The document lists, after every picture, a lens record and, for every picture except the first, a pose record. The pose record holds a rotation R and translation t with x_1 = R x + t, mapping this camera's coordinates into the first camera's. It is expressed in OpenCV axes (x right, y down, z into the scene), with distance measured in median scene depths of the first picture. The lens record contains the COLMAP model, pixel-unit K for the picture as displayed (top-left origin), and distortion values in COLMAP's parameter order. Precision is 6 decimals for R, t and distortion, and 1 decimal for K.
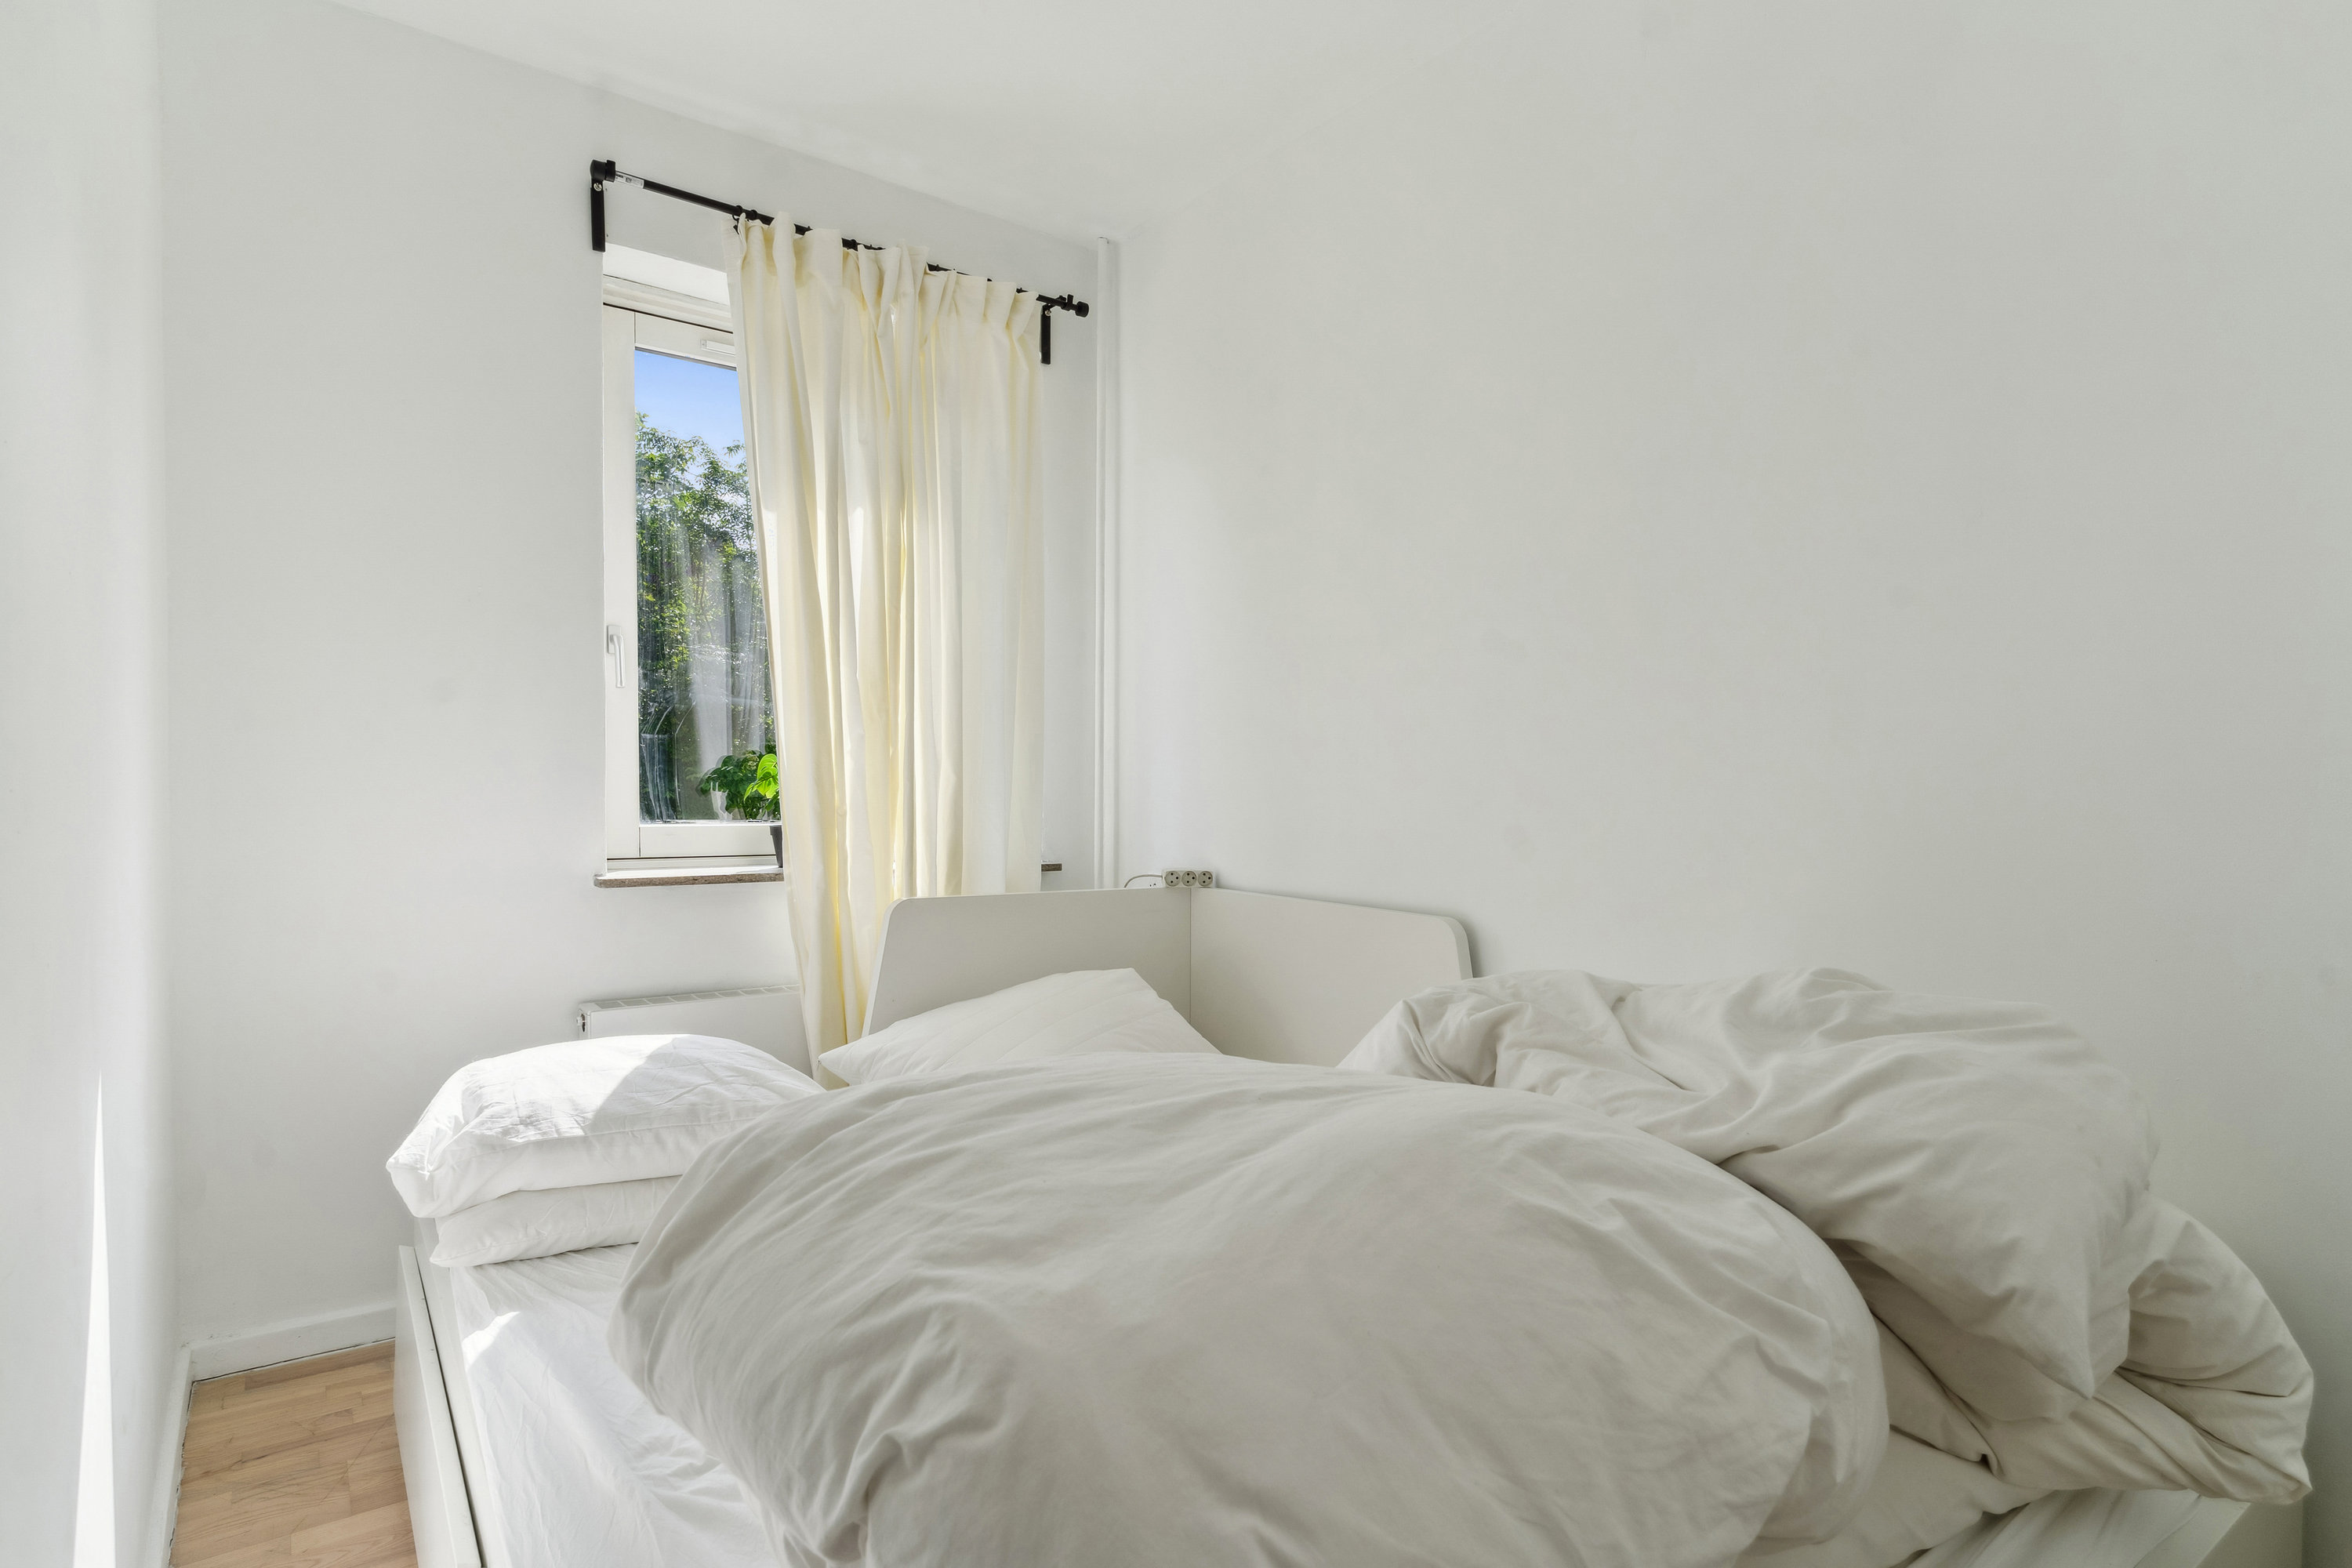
lens RADIAL K [[1213.4, 0, 1175.7], [0, 1213.4, 794.6], [0, 0, 1]] dist [-0.005889, 0.002880]
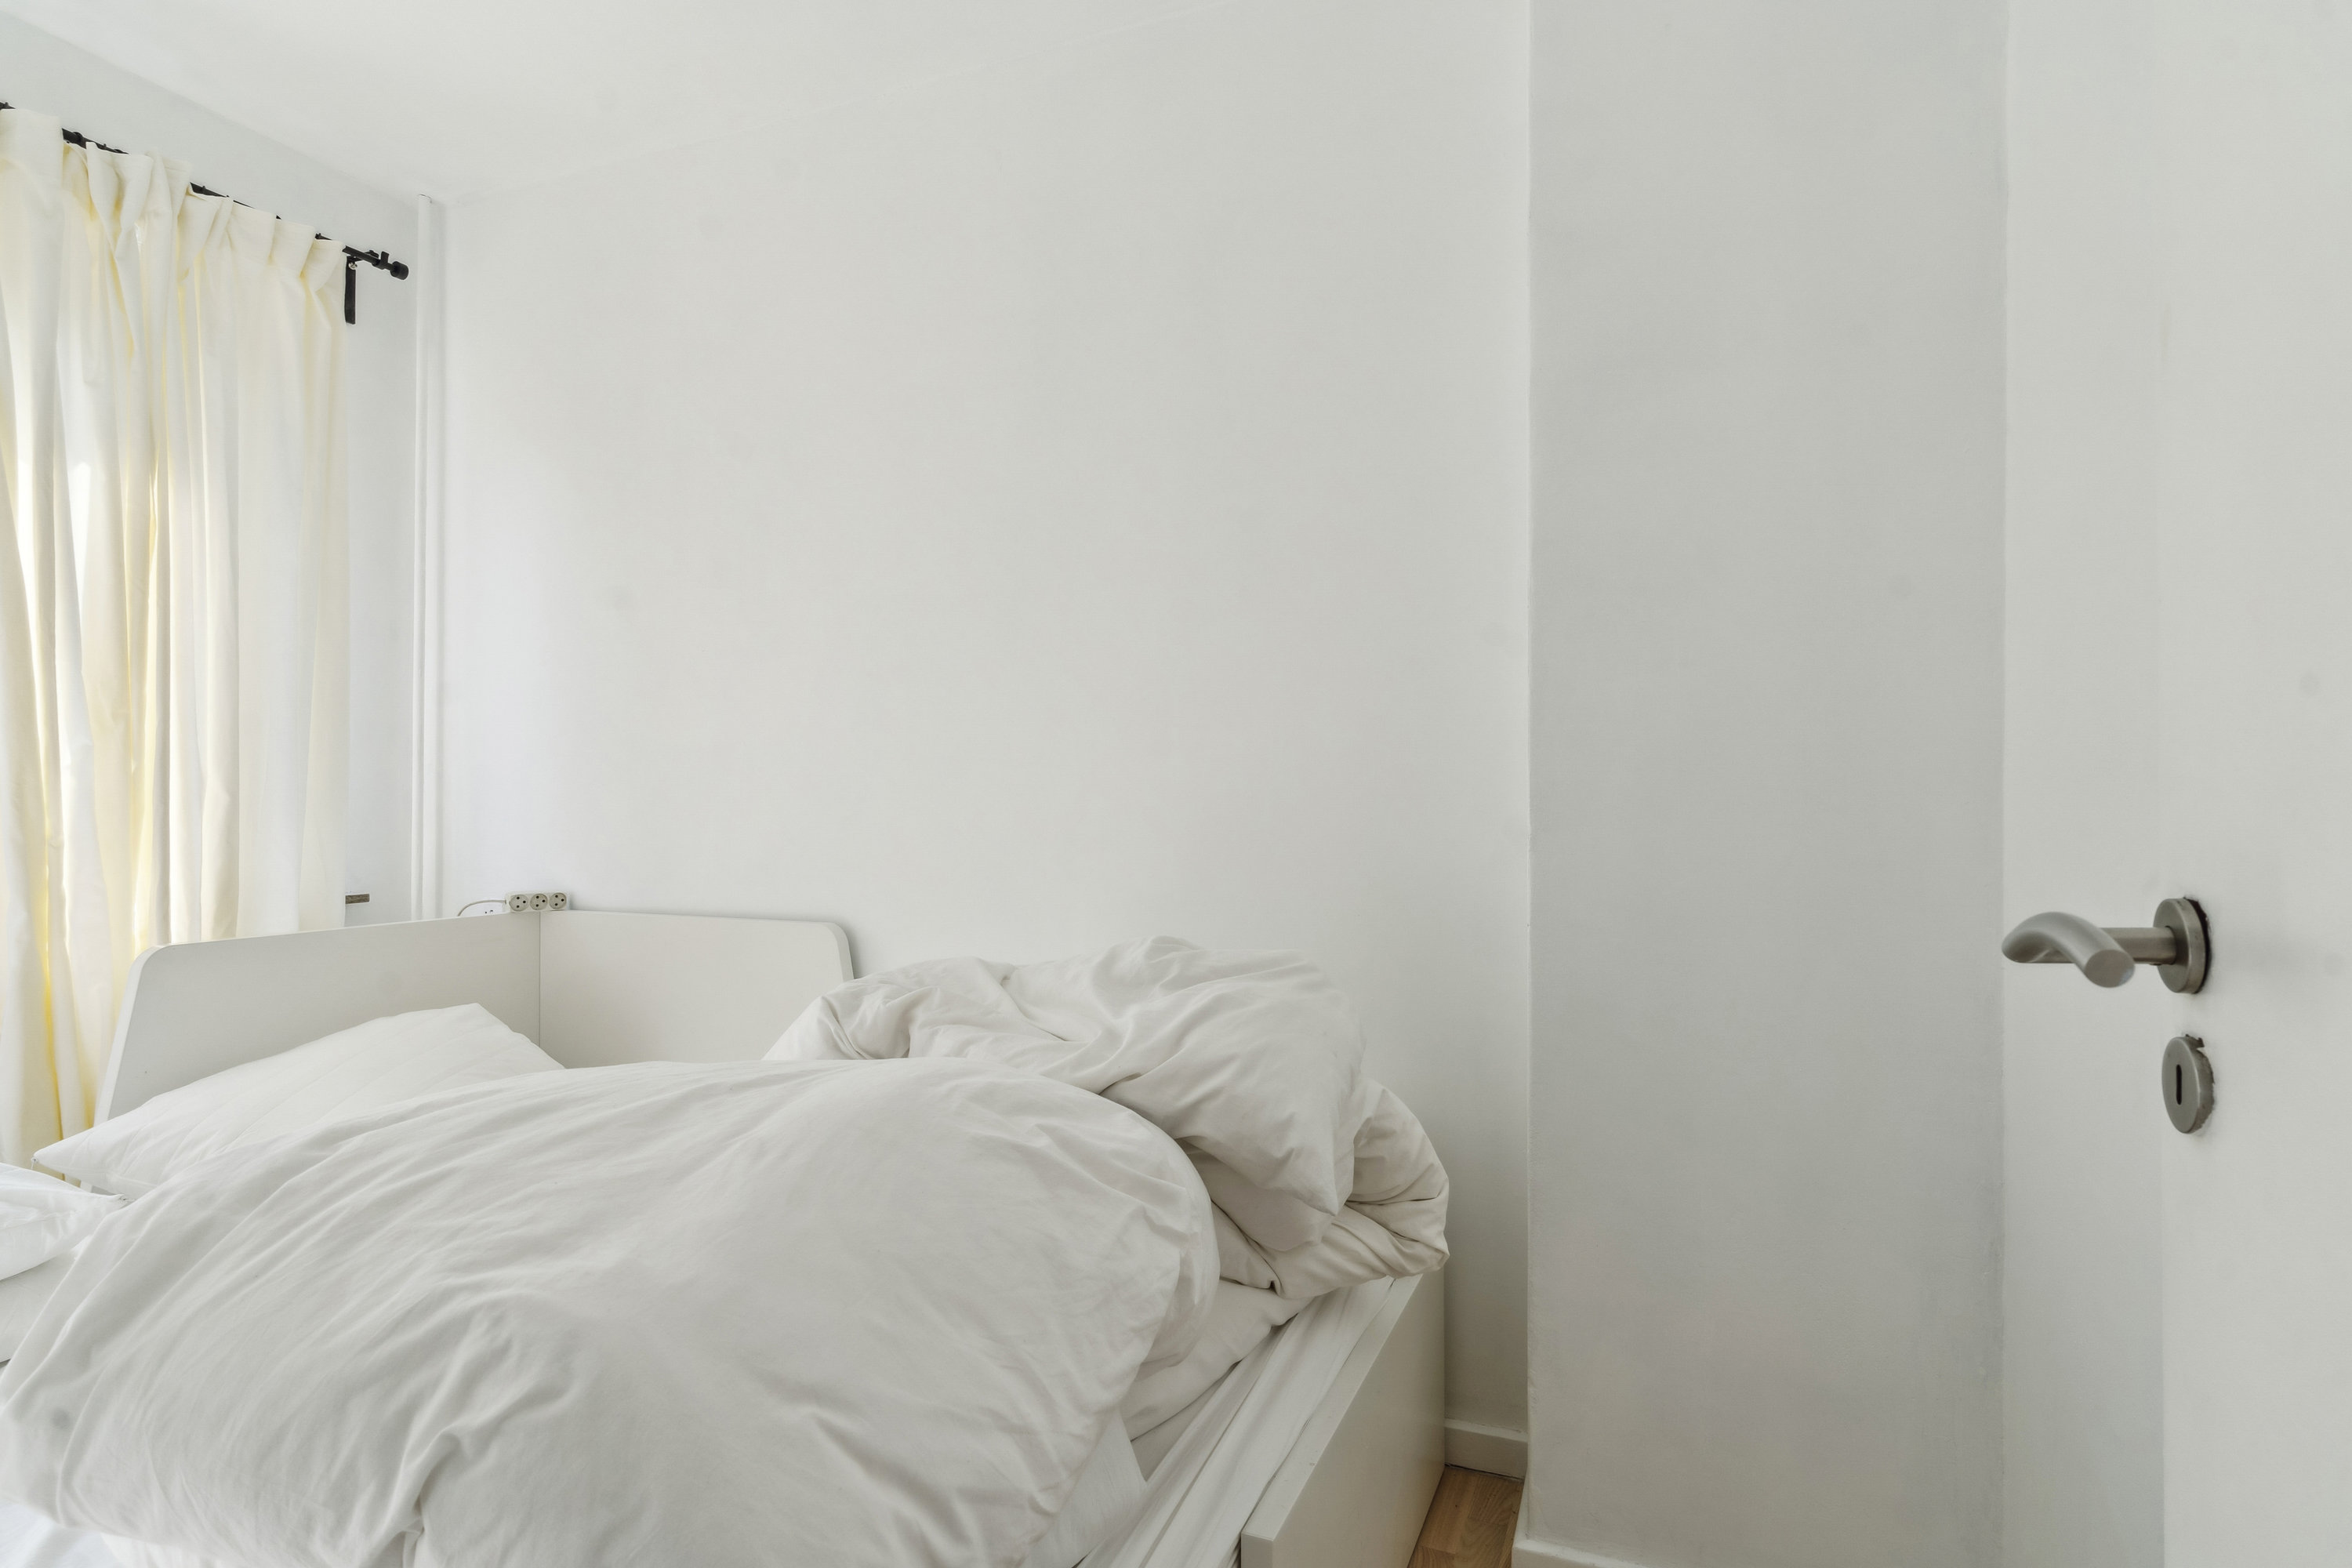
lens RADIAL K [[1213.4, 0, 1175.7], [0, 1213.4, 794.6], [0, 0, 1]] dist [-0.005889, 0.002880]
pose [[0.855351, -0.014419, 0.517847, -0.126481], [0.018438, 0.999827, -0.002617, -0.003861], [-0.517720, 0.011786, 0.855469, -0.122718]]
